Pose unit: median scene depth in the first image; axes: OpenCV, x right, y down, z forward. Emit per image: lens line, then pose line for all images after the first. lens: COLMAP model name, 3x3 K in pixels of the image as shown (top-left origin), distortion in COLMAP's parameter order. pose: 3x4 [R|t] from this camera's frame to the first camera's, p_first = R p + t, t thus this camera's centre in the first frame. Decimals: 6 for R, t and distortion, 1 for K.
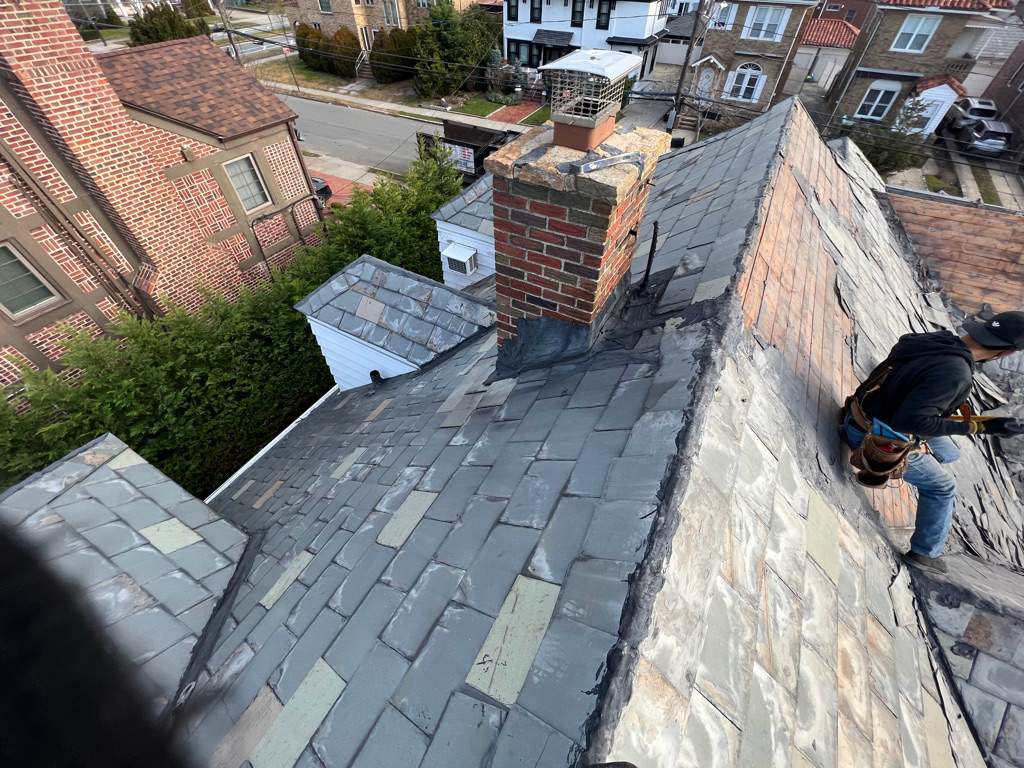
lens RADIAL K [[407.0, 0, 512.8], [0, 407.0, 385.1], [0, 0, 1]] dist [0.002991, -0.000369]
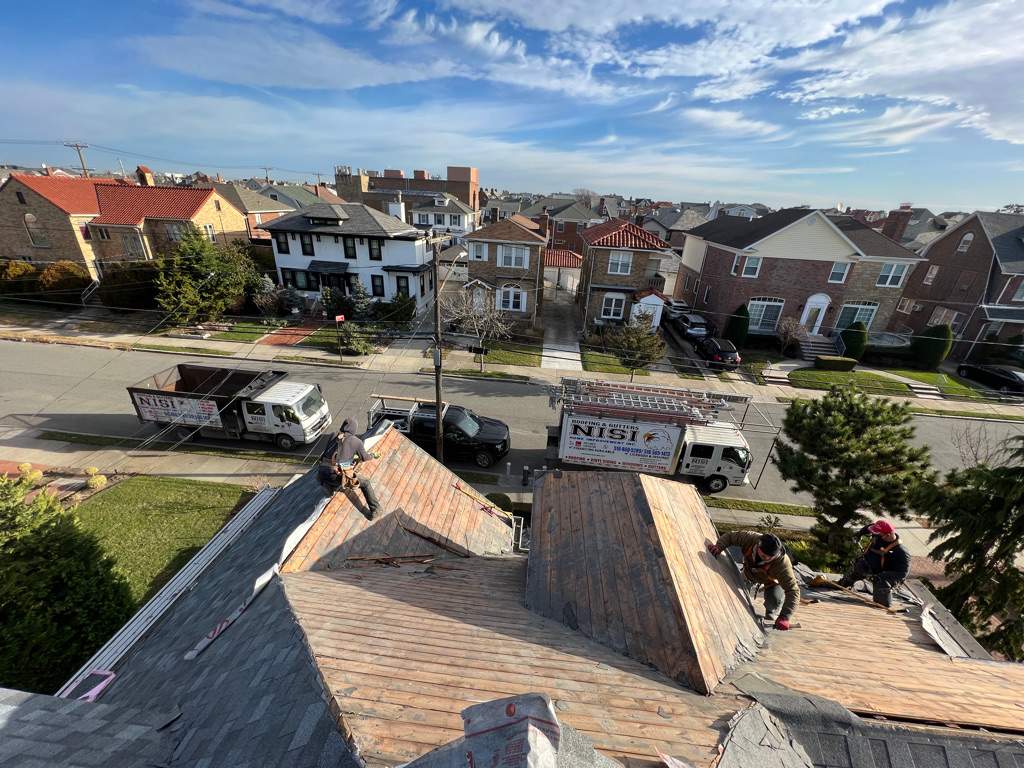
lens RADIAL K [[407.0, 0, 509.6], [0, 407.0, 386.0], [0, 0, 1]] dist [0.002991, -0.000369]
pose [[0.917840, -0.129957, 0.375074, 0.123366], [0.263777, 0.905776, -0.331650, -0.164695], [-0.296633, 0.403338, 0.865637, 0.137448]]
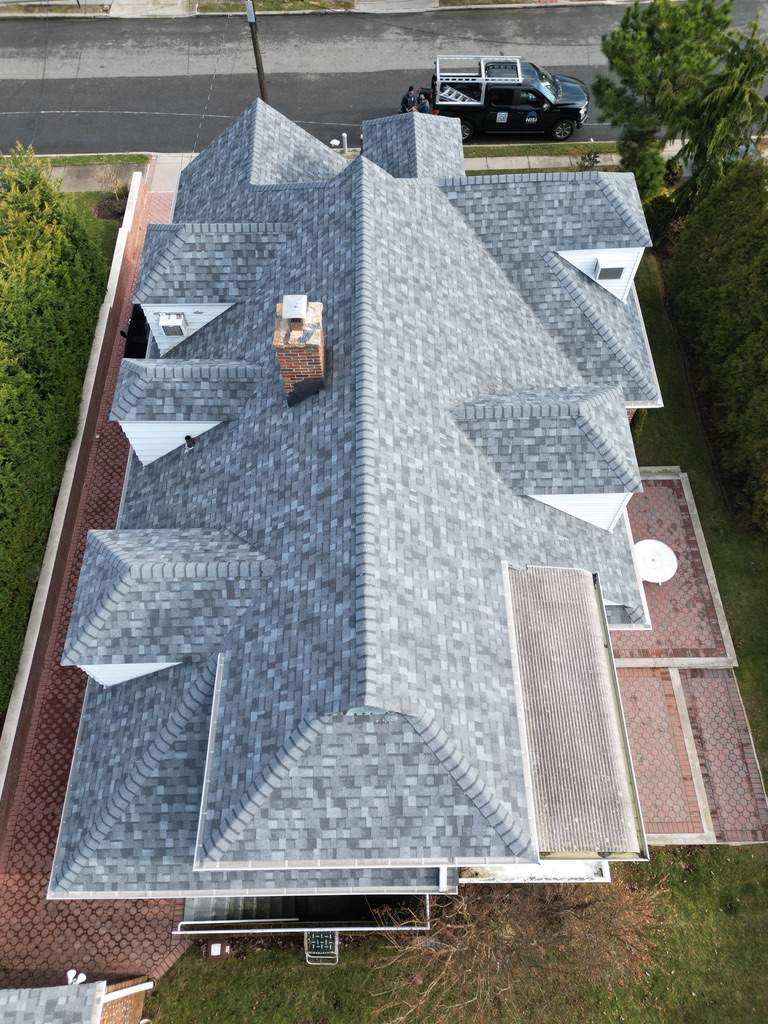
lens RADIAL K [[711.7, 0, 378.3], [0, 711.7, 511.1], [0, 0, 1]] dist [0.078997, -0.060709]
pose [[0.868635, -0.445945, 0.215884, -0.088686], [0.384695, 0.881647, 0.273328, -0.050520], [-0.312222, -0.154373, 0.937383, -0.361152]]
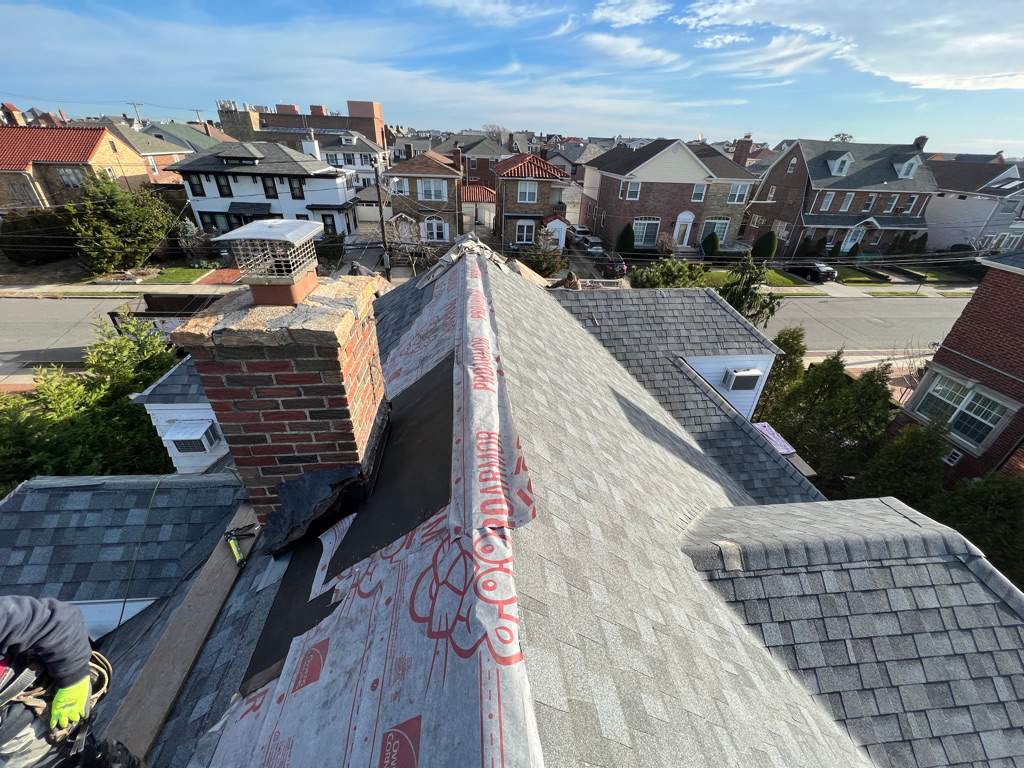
lens RADIAL K [[407.0, 0, 510.5], [0, 407.0, 386.1], [0, 0, 1]] dist [0.002991, -0.000369]
pose [[0.823404, -0.275020, 0.496356, 0.005536], [0.401760, 0.900266, -0.167661, -0.001150], [-0.400743, 0.337469, 0.851775, 0.000236]]
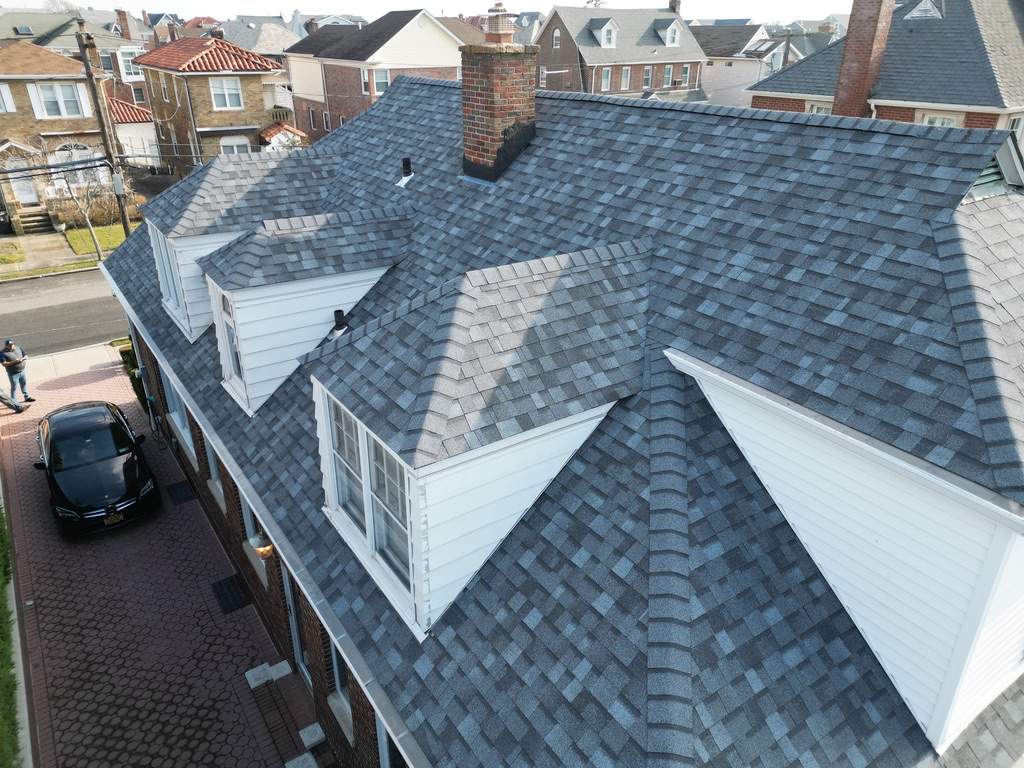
lens RADIAL K [[711.7, 0, 507.8], [0, 711.7, 378.1], [0, 0, 1]] dist [0.078997, -0.060709]
pose [[0.442492, -0.396708, 0.804253, -0.346785], [0.669431, 0.742872, -0.001883, 0.079571], [-0.596710, 0.539226, 0.594283, -0.045010]]
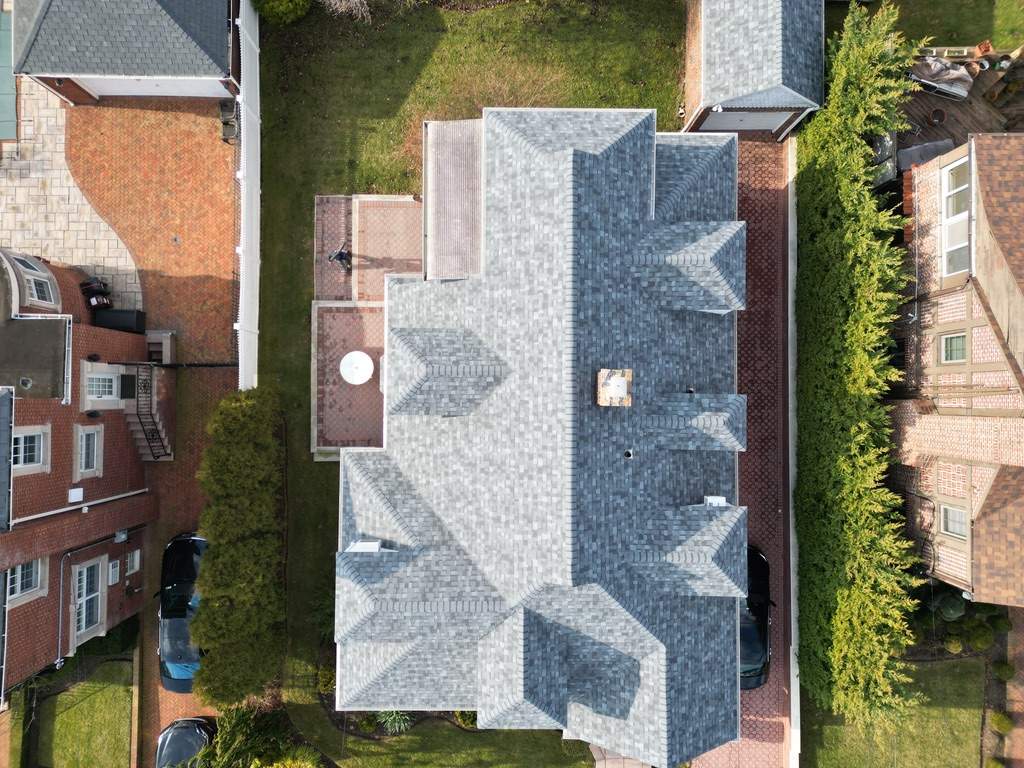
lens RADIAL K [[711.7, 0, 512.5], [0, 711.7, 379.1], [0, 0, 1]] dist [0.078997, -0.060709]
pose [[-0.878357, 0.477625, -0.019061, 0.108252], [-0.360761, -0.636229, 0.681956, -0.460765], [0.313592, 0.605877, 0.731145, -0.432882]]
